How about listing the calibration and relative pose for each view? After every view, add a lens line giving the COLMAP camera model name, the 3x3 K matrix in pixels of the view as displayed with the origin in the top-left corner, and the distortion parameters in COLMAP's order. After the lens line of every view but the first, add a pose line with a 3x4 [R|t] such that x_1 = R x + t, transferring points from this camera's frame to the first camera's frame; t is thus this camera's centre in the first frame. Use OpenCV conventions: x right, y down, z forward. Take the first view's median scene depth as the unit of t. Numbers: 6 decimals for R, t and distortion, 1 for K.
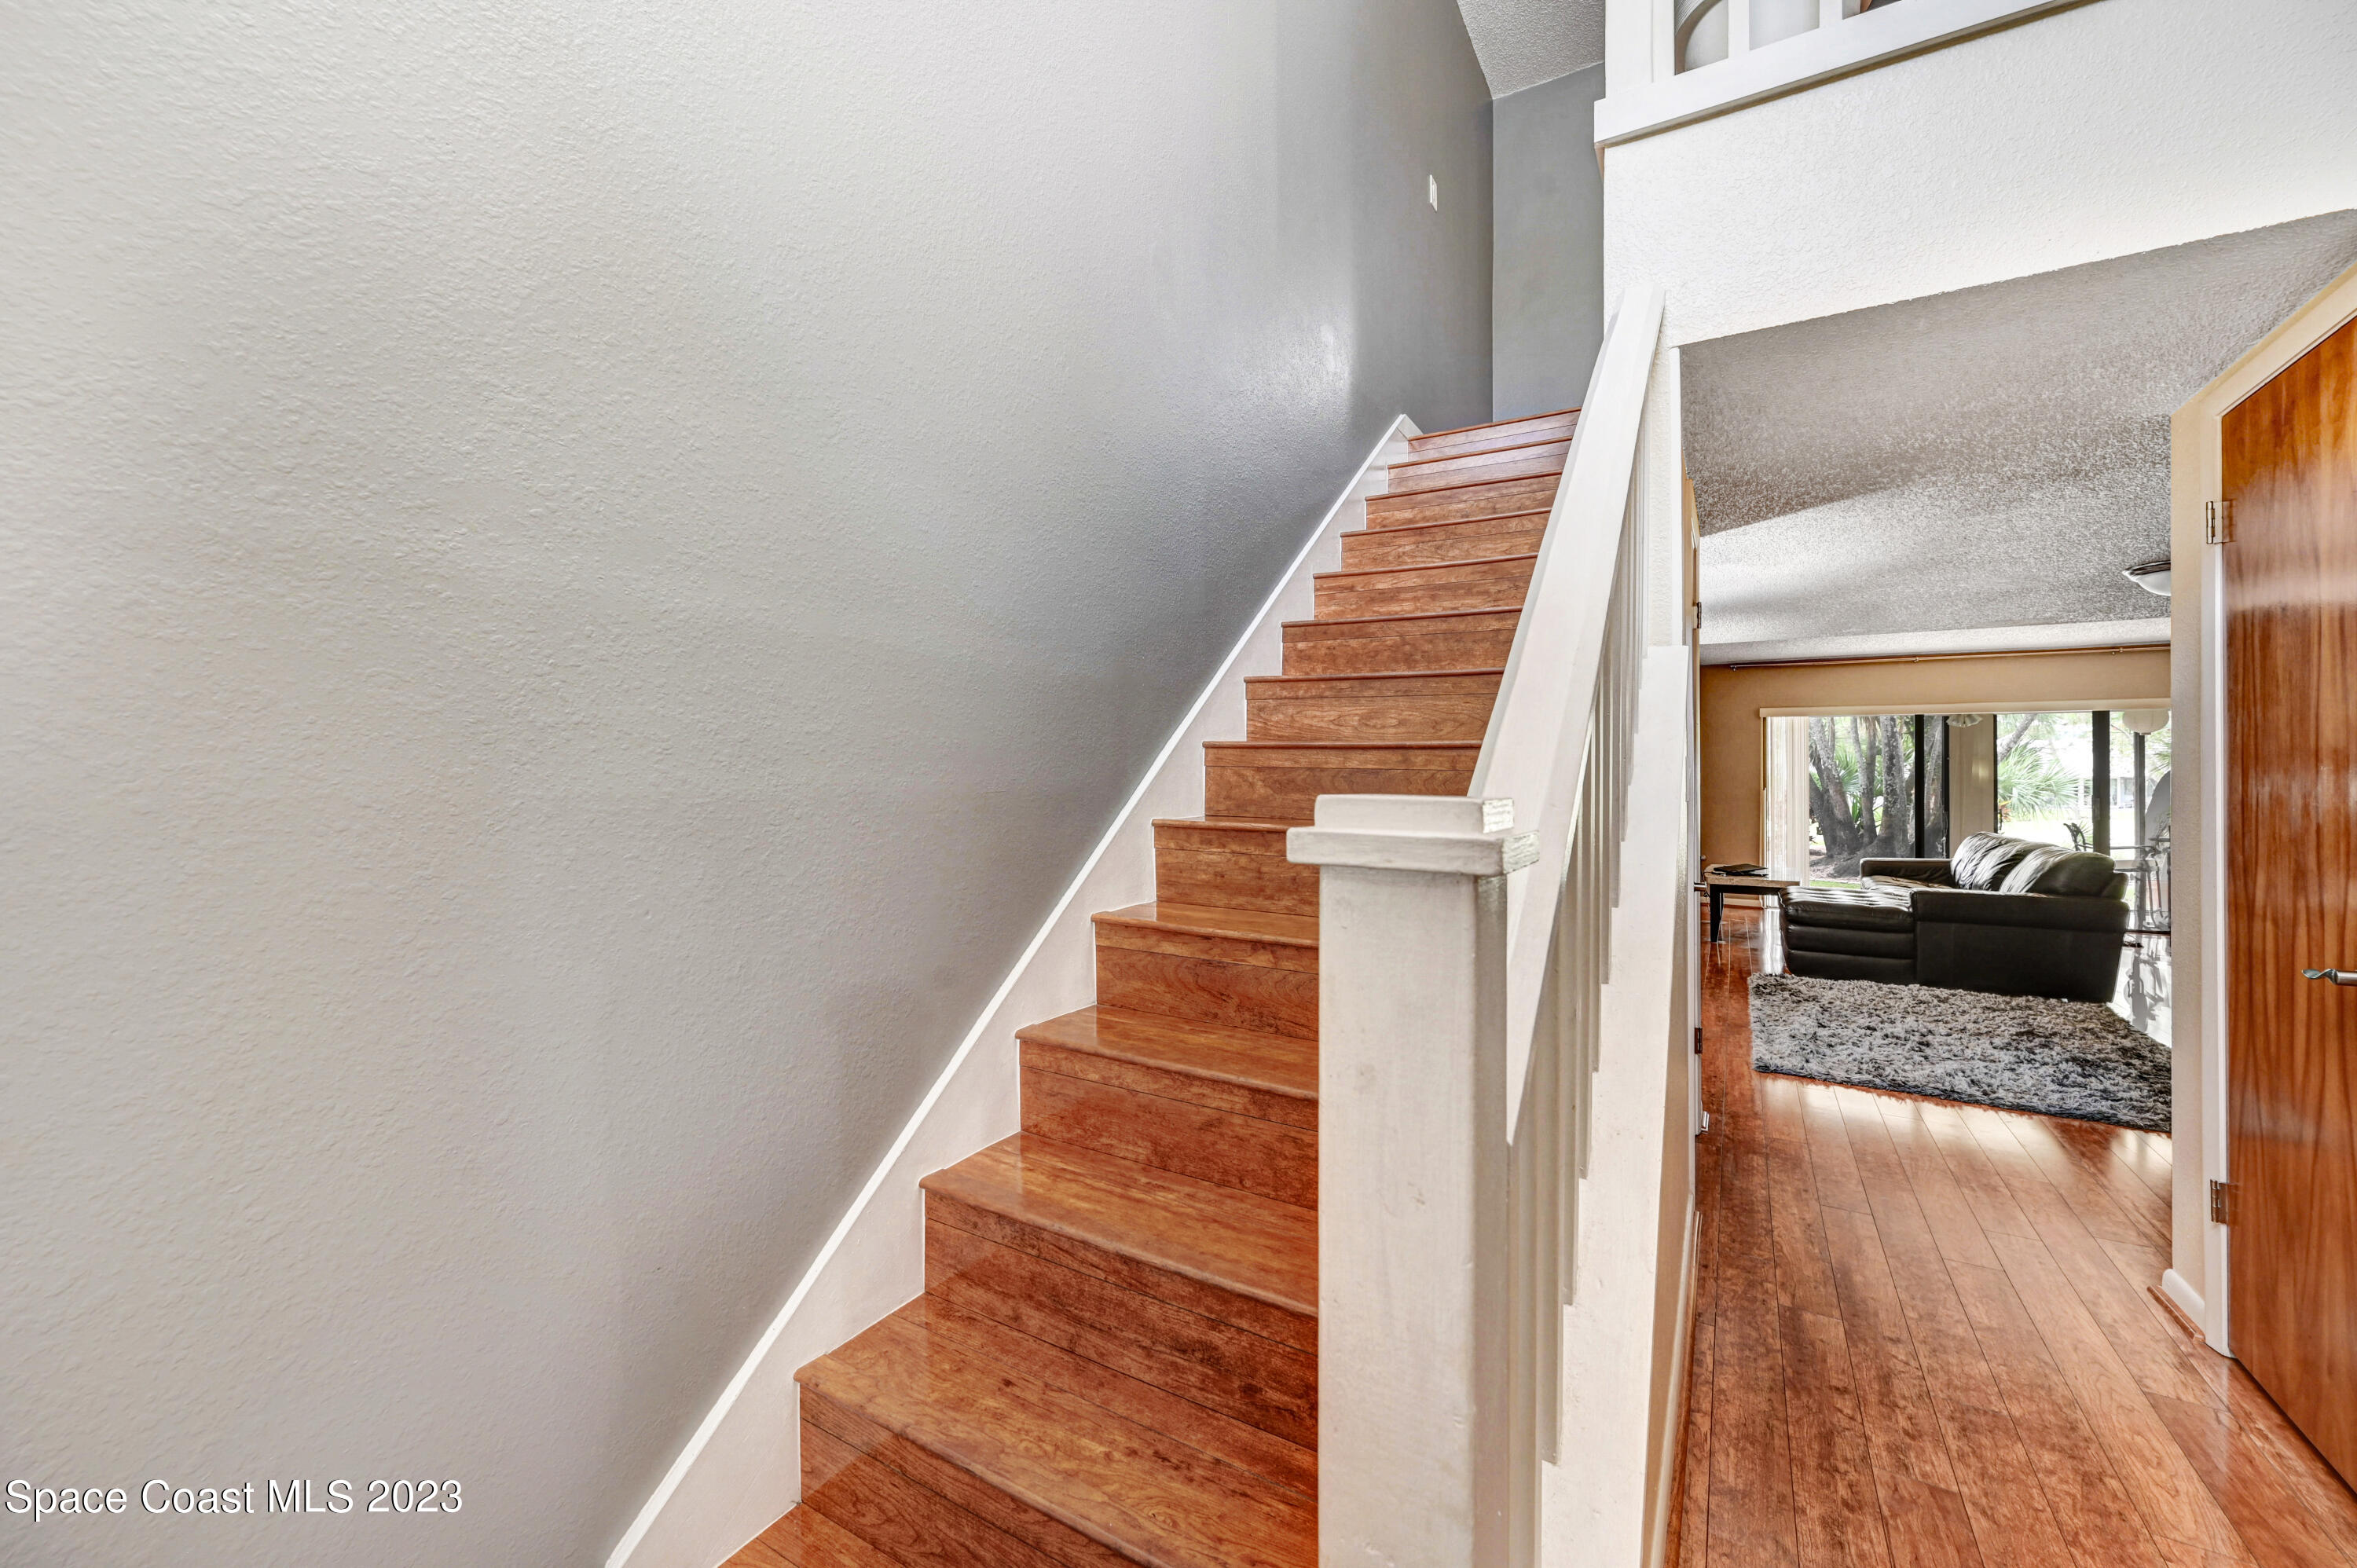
lens RADIAL K [[988.5, 0, 1150.6], [0, 988.5, 742.2], [0, 0, 1]] dist [-0.000738, 0.000066]
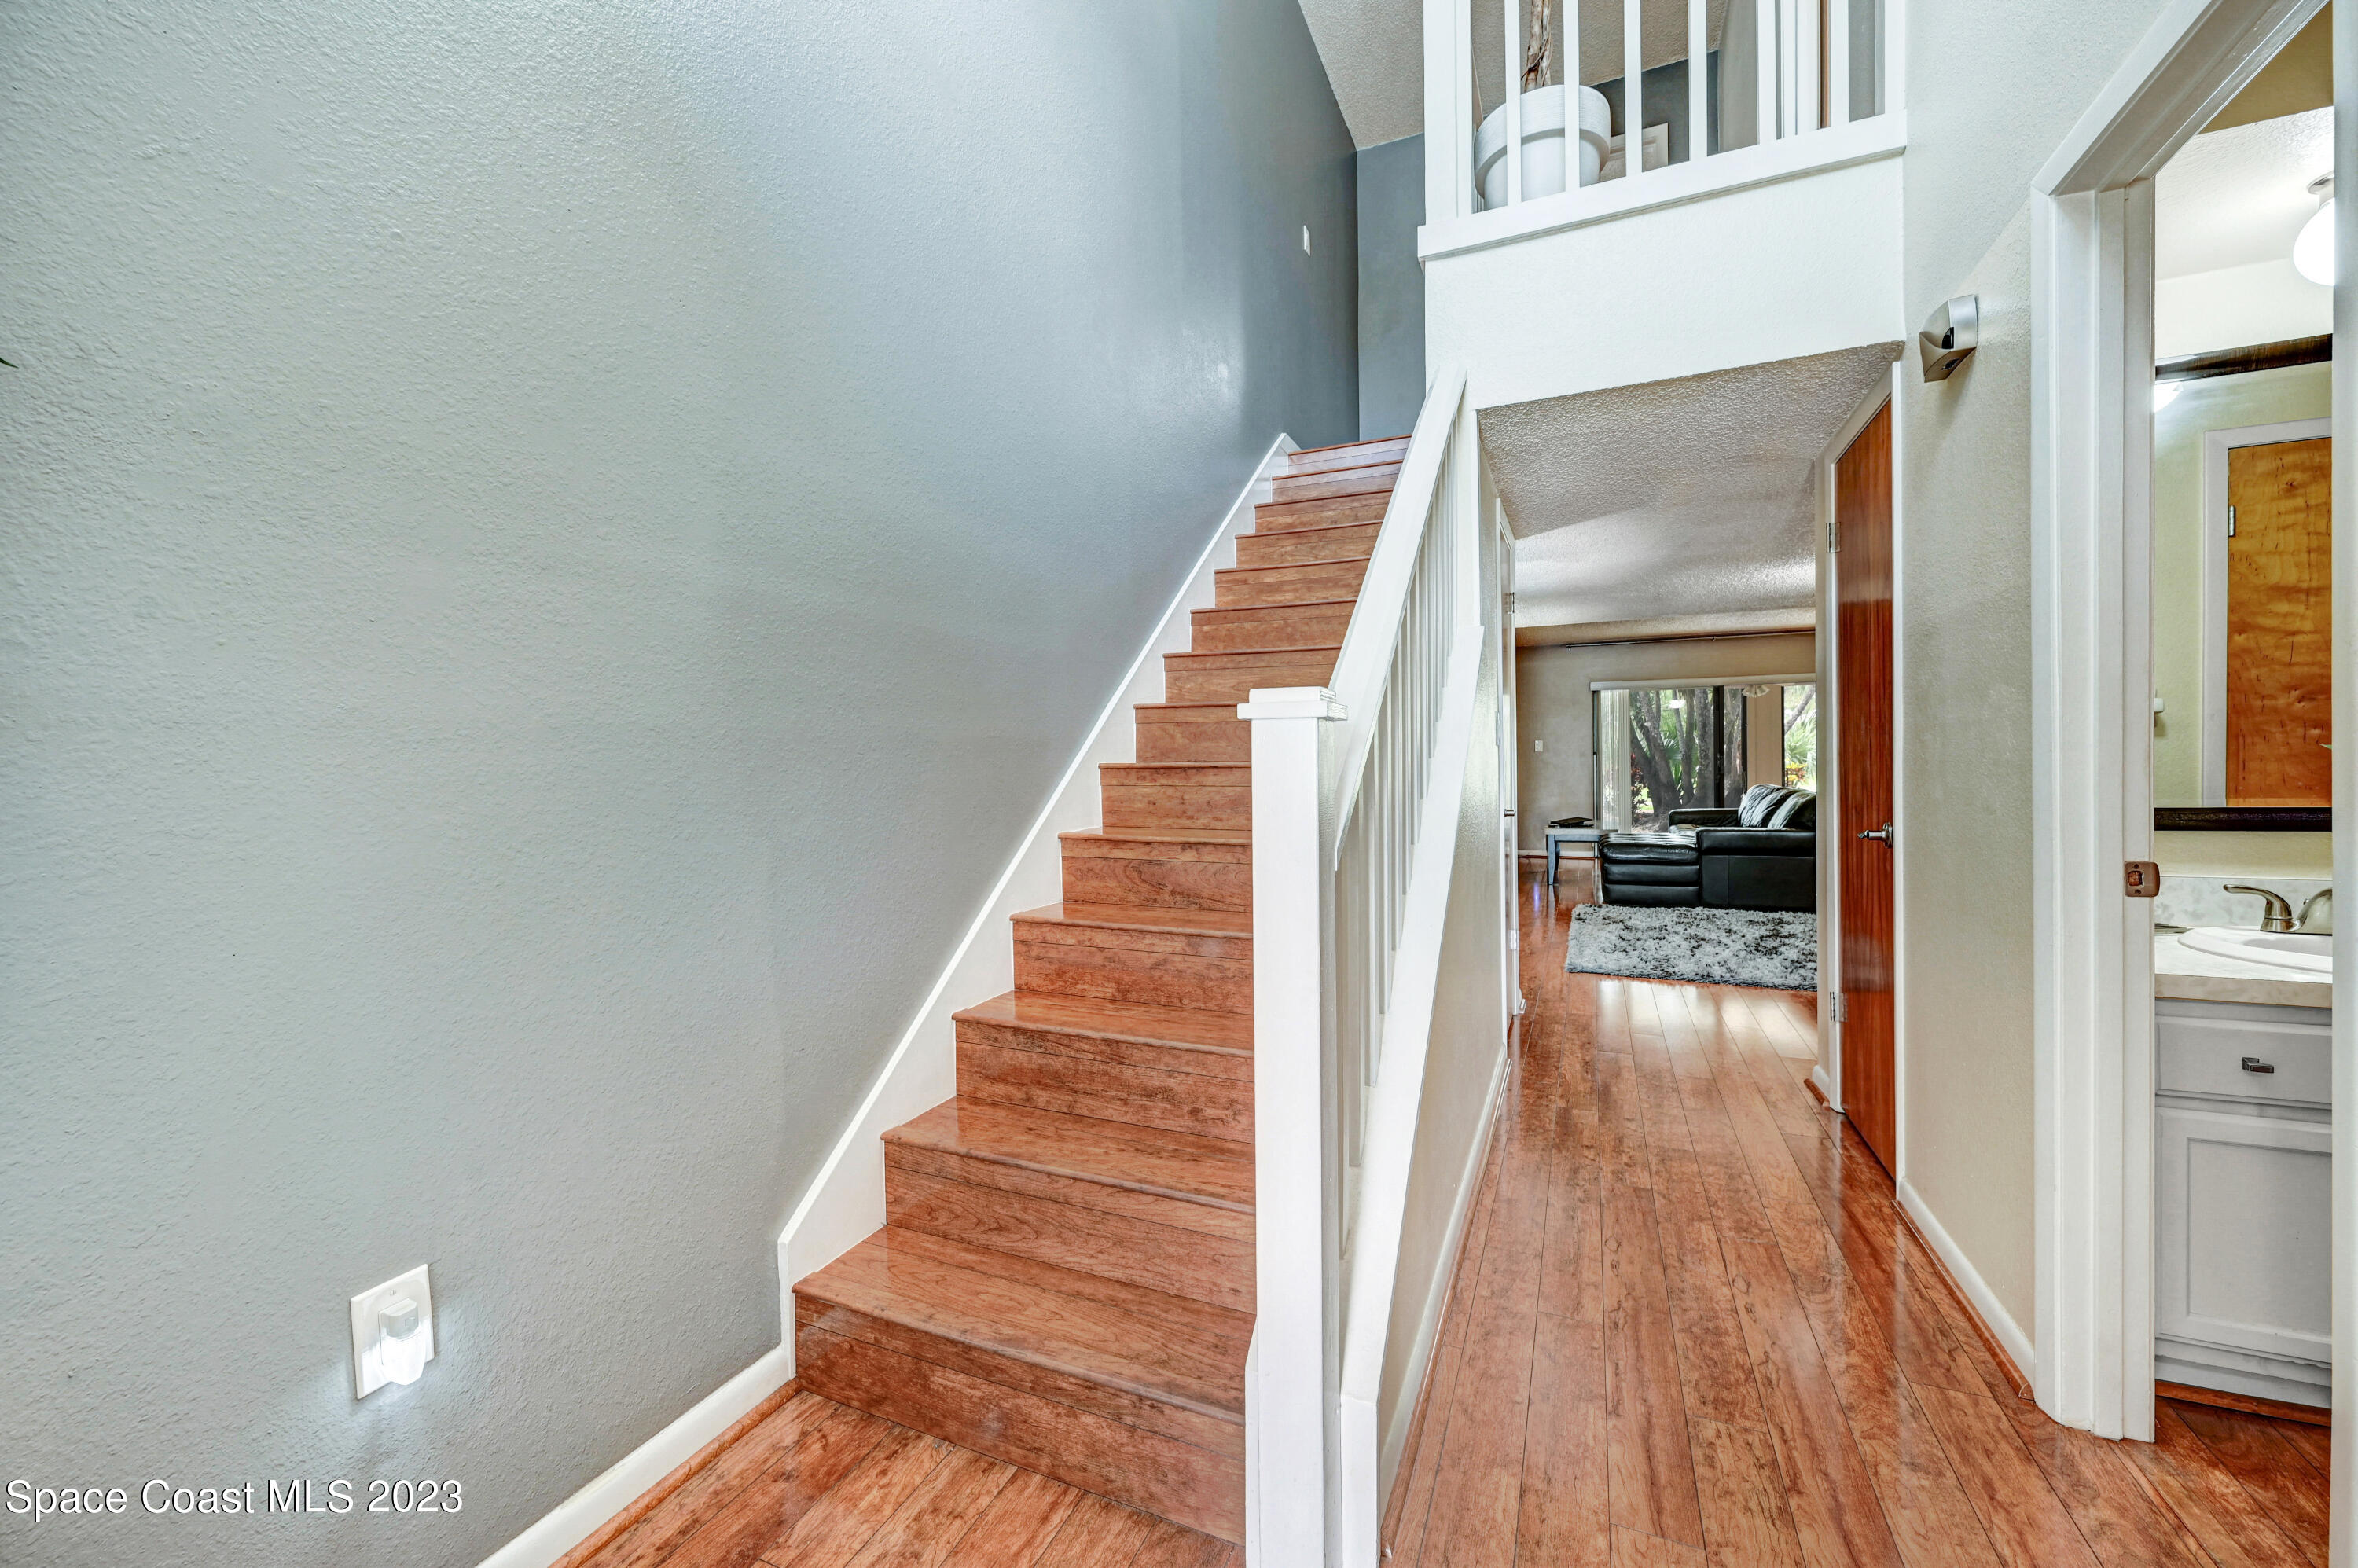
lens RADIAL K [[928.0, 0, 1167.8], [0, 928.0, 778.1], [0, 0, 1]] dist [-0.001407, -0.000160]
pose [[0.992301, -0.025842, 0.121126, -0.064064], [0.018597, 0.997991, 0.060572, 0.028869], [-0.122448, -0.057853, 0.990787, -0.249179]]
